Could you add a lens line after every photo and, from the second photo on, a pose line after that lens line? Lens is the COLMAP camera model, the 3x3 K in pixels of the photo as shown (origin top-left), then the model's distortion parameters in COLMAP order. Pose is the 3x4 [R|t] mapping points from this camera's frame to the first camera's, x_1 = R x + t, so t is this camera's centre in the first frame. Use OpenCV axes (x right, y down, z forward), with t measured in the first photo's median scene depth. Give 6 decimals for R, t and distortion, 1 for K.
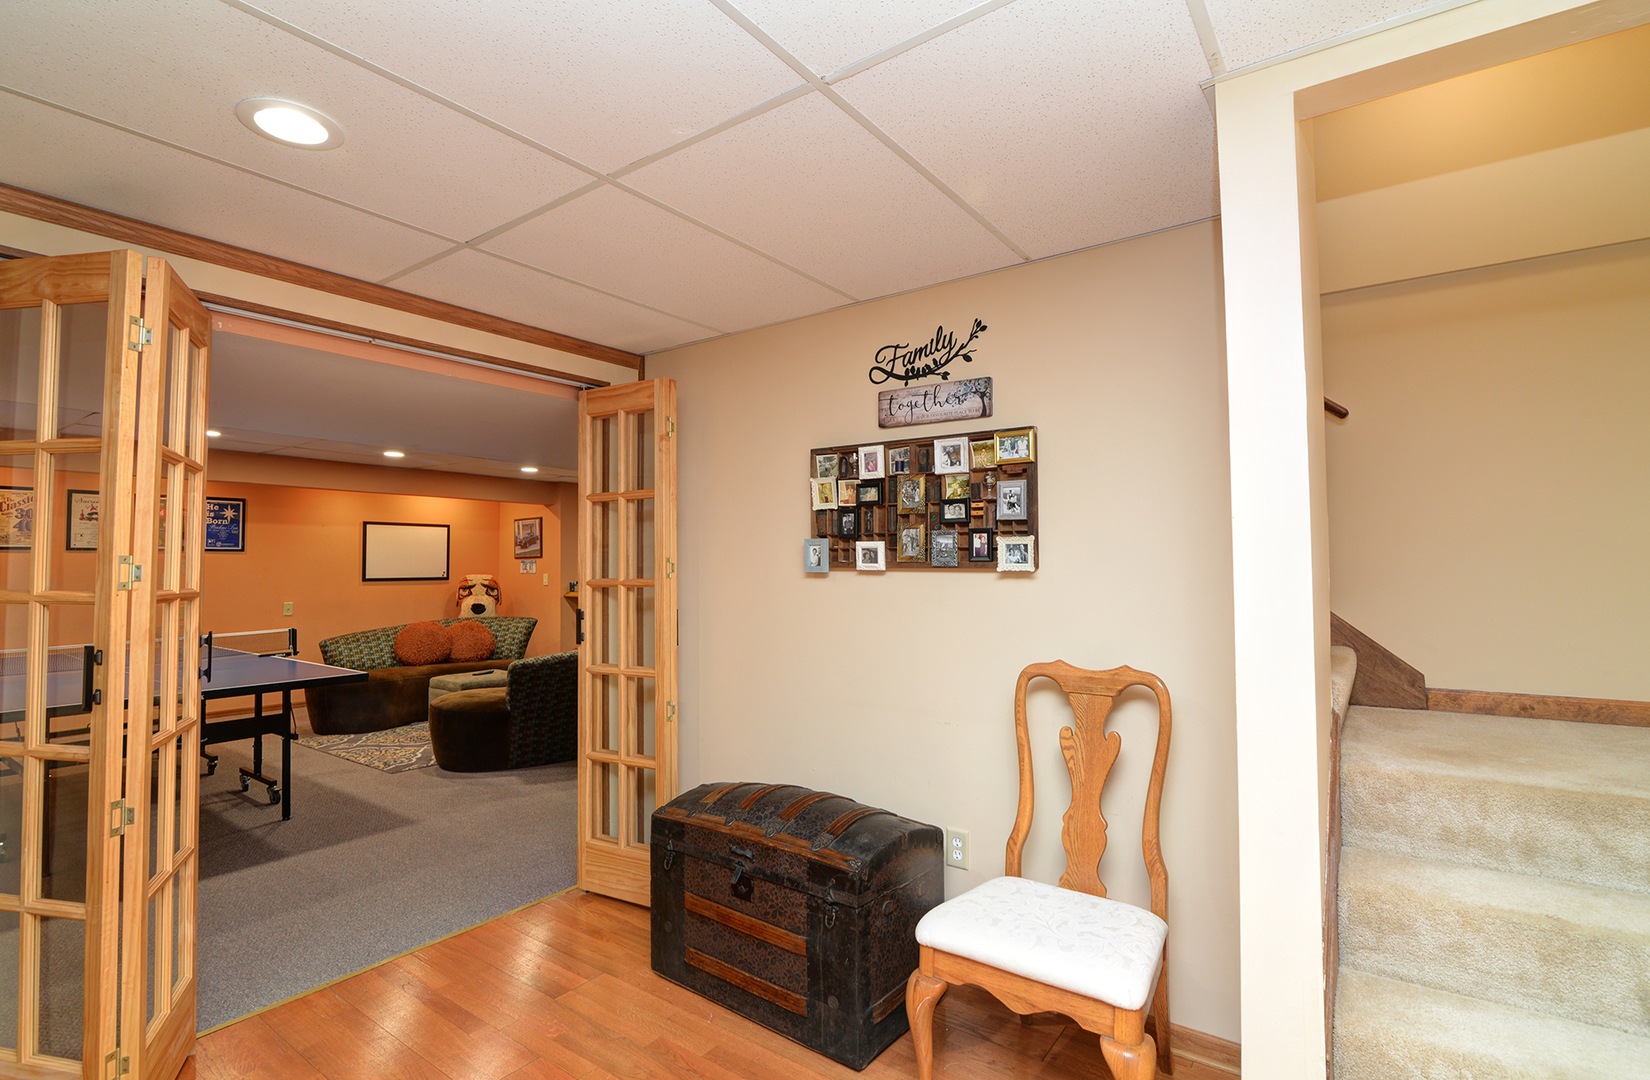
lens RADIAL K [[768.2, 0, 819.0], [0, 768.2, 535.9], [0, 0, 1]] dist [-0.023209, -0.000103]
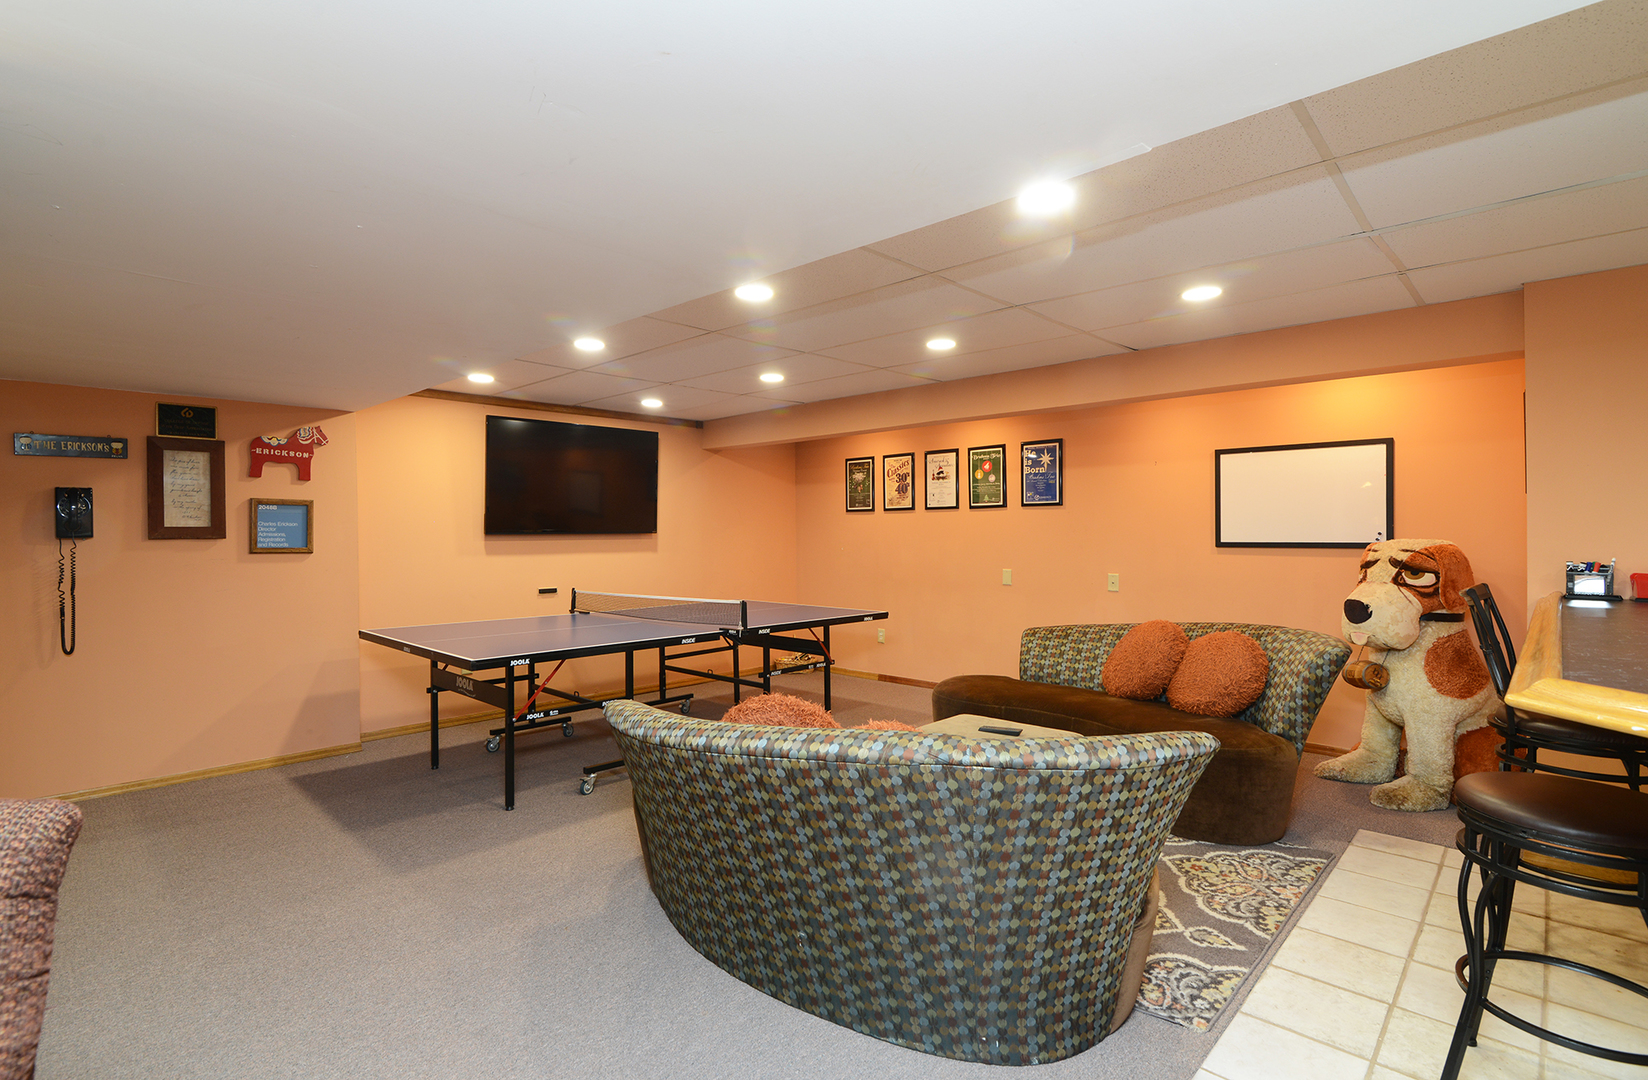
lens RADIAL K [[767.3, 0, 818.5], [0, 767.3, 537.9], [0, 0, 1]] dist [-0.023209, -0.000103]
pose [[-0.134018, 0.010975, -0.990918, 0.066728], [0.041021, 0.999143, 0.005518, 0.039740], [0.990130, -0.039909, -0.134353, 0.856641]]
